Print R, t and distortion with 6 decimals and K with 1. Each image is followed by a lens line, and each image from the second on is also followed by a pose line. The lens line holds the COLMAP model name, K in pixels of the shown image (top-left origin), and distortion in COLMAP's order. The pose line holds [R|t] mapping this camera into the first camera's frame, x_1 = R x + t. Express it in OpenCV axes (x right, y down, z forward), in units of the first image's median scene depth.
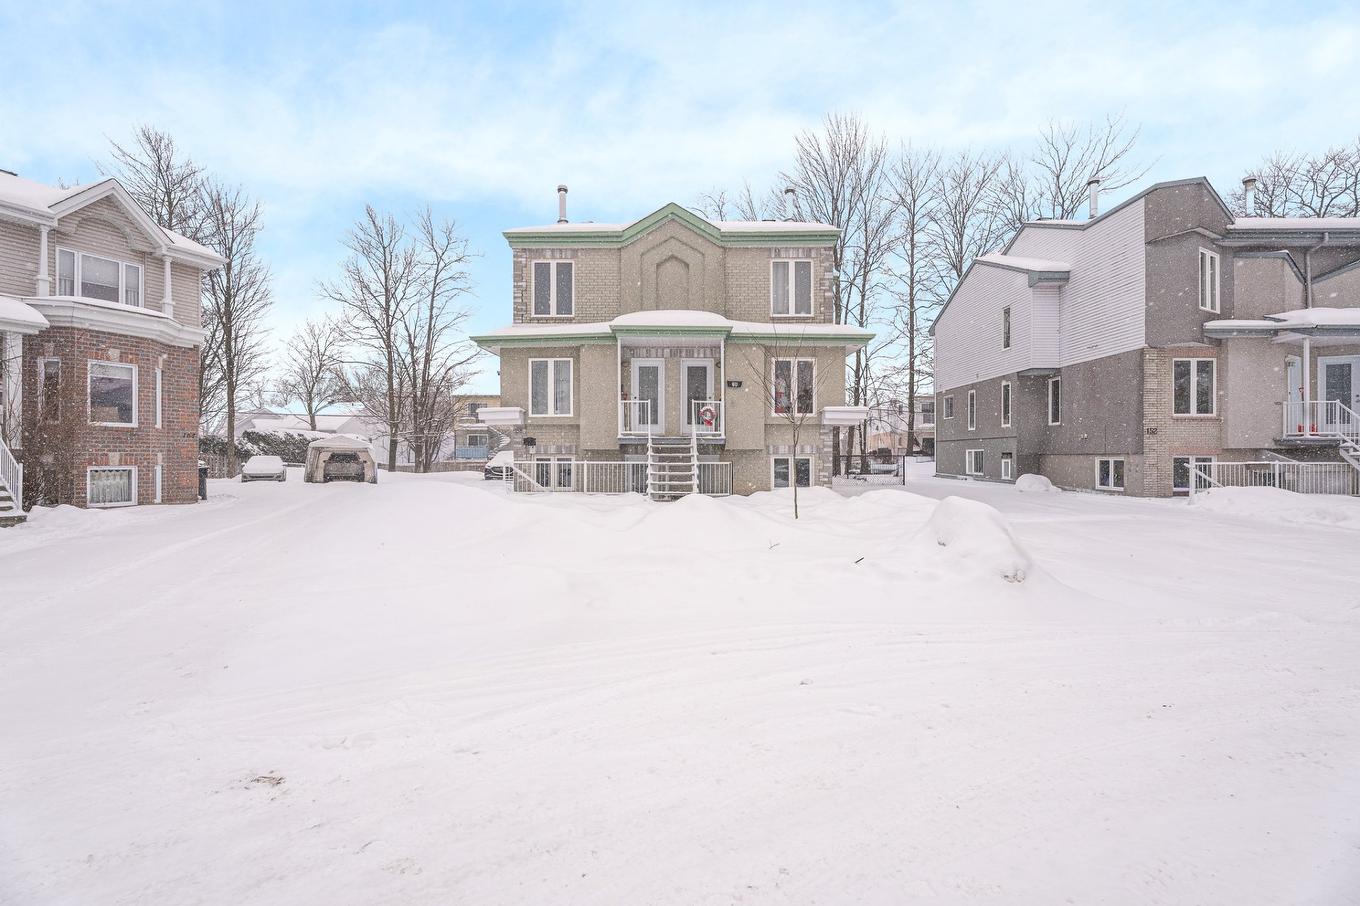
lens RADIAL K [[620.2, 0, 643.5], [0, 620.2, 449.7], [0, 0, 1]] dist [0.001408, -0.001142]
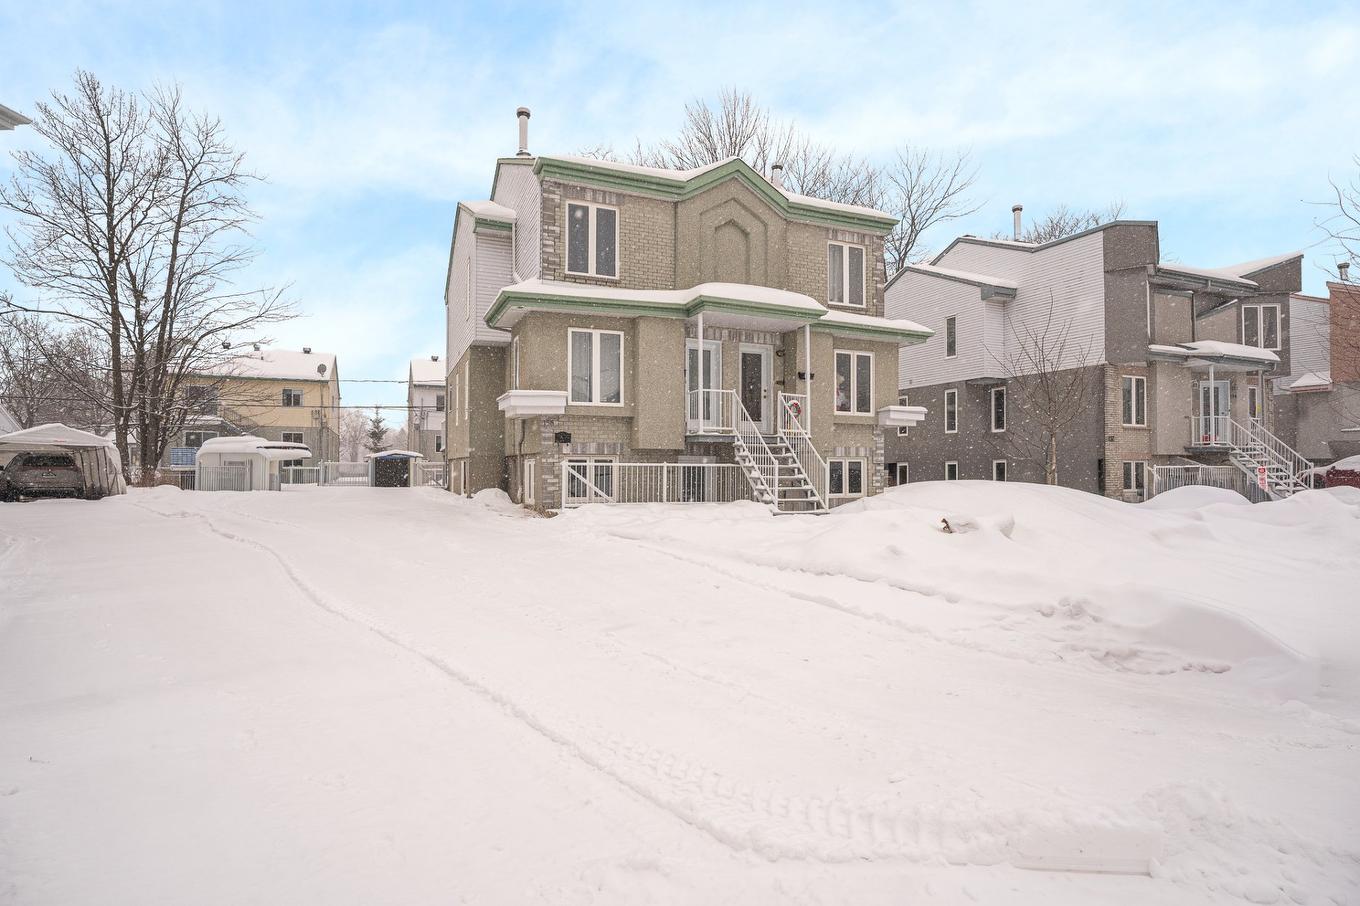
lens RADIAL K [[723.6, 0, 694.9], [0, 723.6, 447.4], [0, 0, 1]] dist [-0.010709, 0.001459]
pose [[0.906241, 0.013362, 0.422549, -0.413173], [-0.006983, 0.999837, -0.016640, 0.012691], [-0.422703, 0.012129, 0.906187, 0.133783]]
